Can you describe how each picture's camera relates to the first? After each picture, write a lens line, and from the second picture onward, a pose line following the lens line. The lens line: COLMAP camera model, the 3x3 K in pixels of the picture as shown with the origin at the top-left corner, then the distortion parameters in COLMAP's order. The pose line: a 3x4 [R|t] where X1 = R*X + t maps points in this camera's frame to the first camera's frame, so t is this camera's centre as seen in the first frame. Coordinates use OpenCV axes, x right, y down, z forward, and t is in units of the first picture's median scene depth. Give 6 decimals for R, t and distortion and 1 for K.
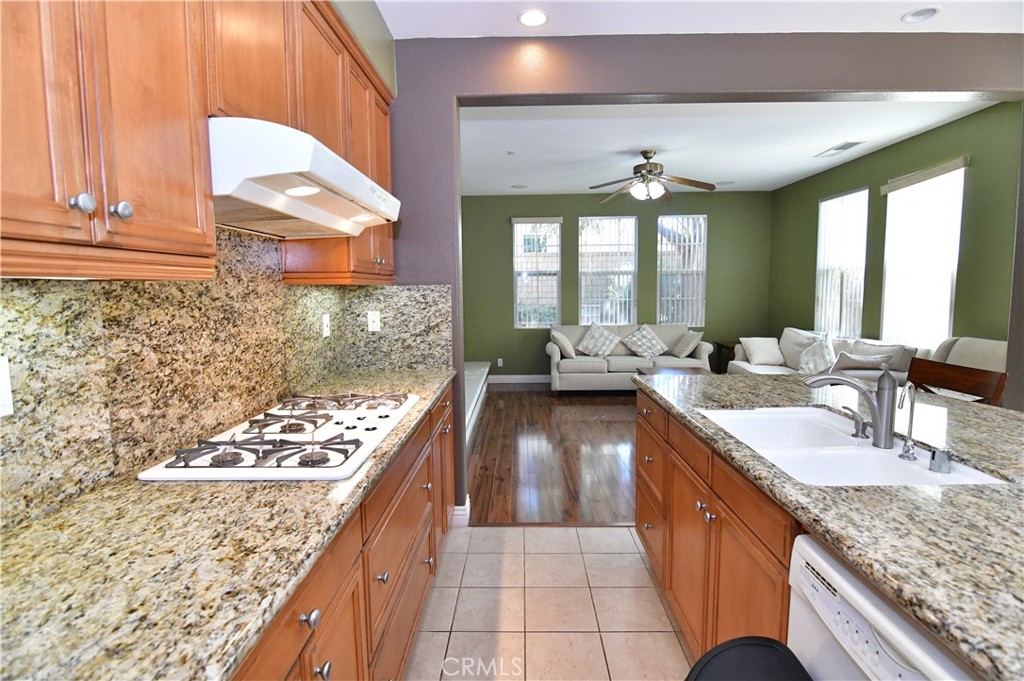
lens RADIAL K [[494.7, 0, 510.2], [0, 494.7, 334.6], [0, 0, 1]] dist [-0.006421, -0.009083]
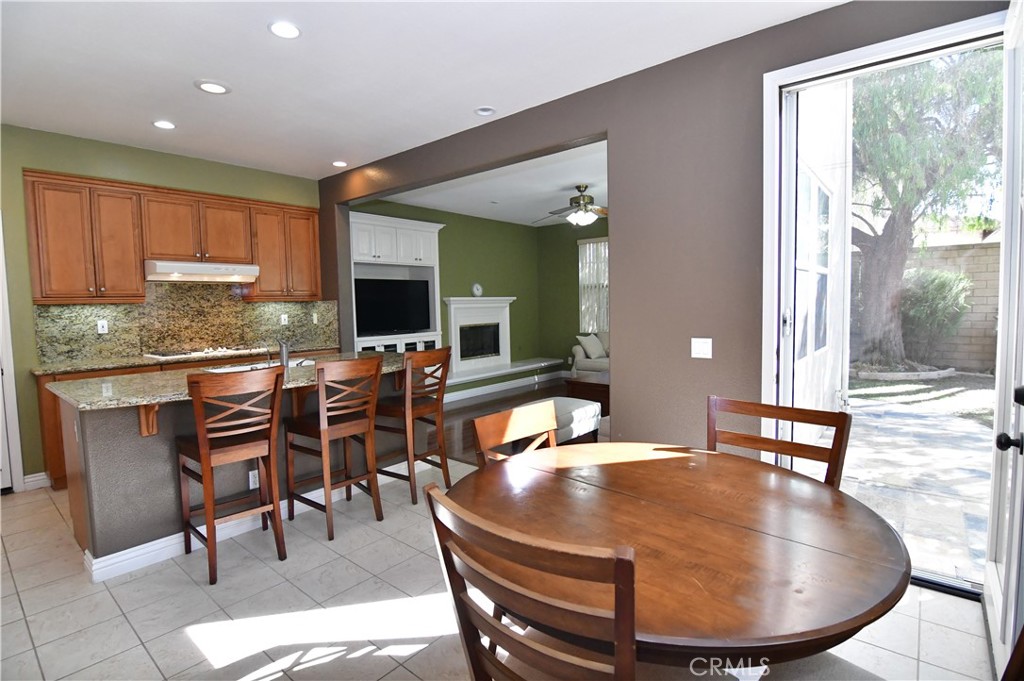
lens RADIAL K [[494.7, 0, 510.2], [0, 494.7, 334.6], [0, 0, 1]] dist [-0.006421, -0.009083]
pose [[0.778099, 0.036478, -0.627082, 1.797451], [-0.046681, 0.998910, 0.000184, 0.000869], [0.626405, 0.029130, 0.778953, -0.079331]]
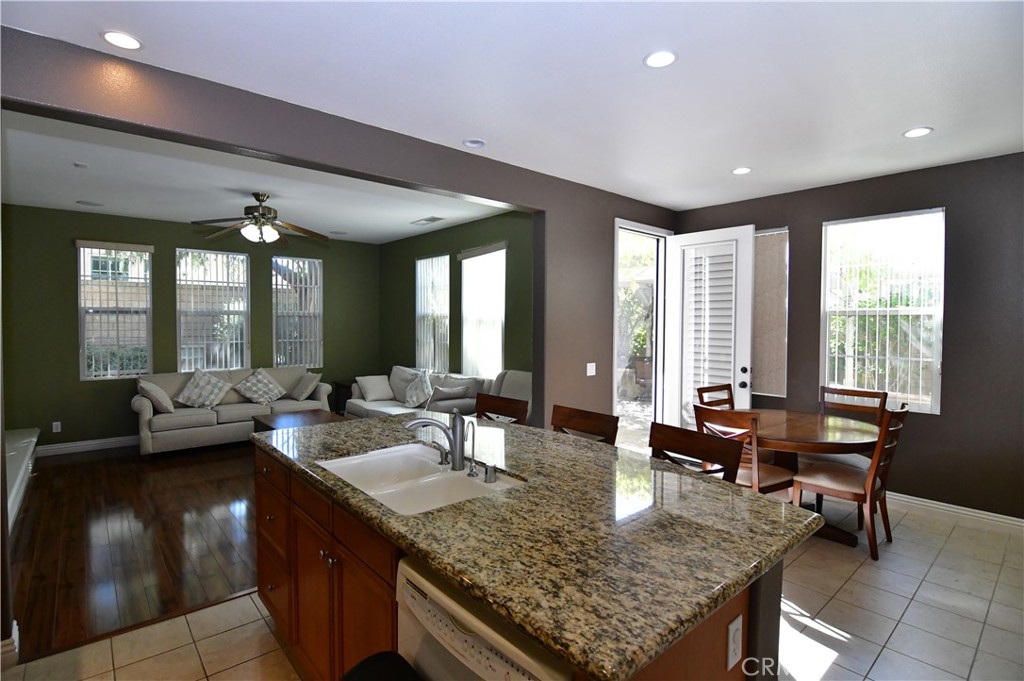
lens RADIAL K [[494.7, 0, 510.2], [0, 494.7, 334.6], [0, 0, 1]] dist [-0.006421, -0.009083]
pose [[0.740500, -0.001606, 0.672054, -0.024348], [0.048465, 0.997521, -0.051017, -0.037598], [-0.670307, 0.070349, 0.738742, -0.070051]]
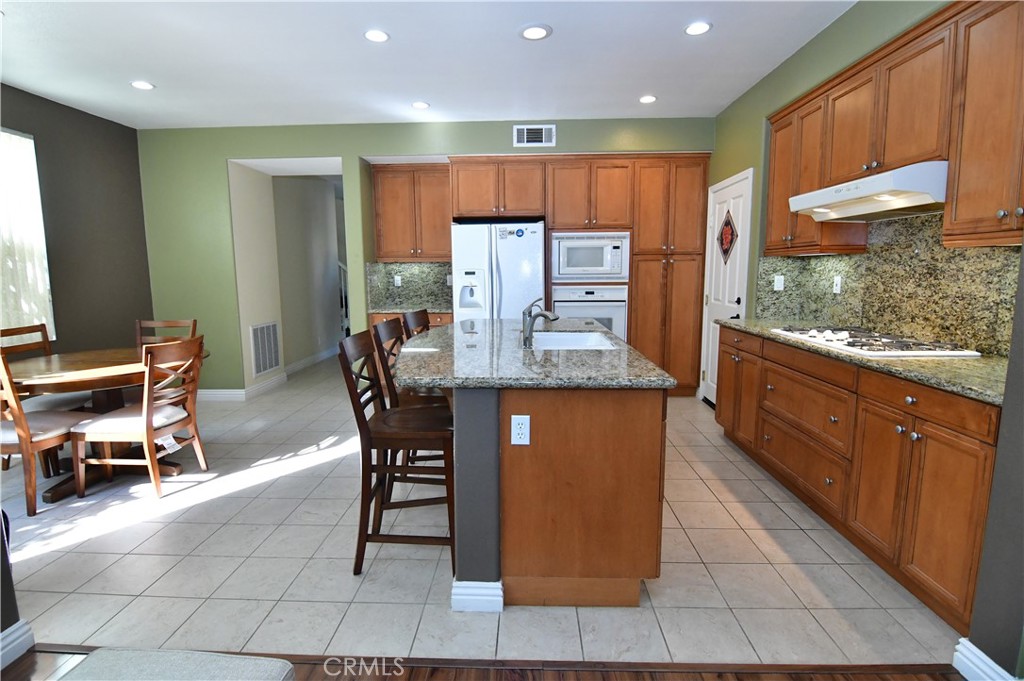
lens RADIAL K [[494.7, 0, 510.2], [0, 494.7, 334.6], [0, 0, 1]] dist [-0.006421, -0.009083]
pose [[-0.999752, 0.015404, 0.016081, 0.476445], [0.018589, 0.974920, 0.221779, -0.139849], [-0.012262, 0.222023, -0.974964, 1.700855]]
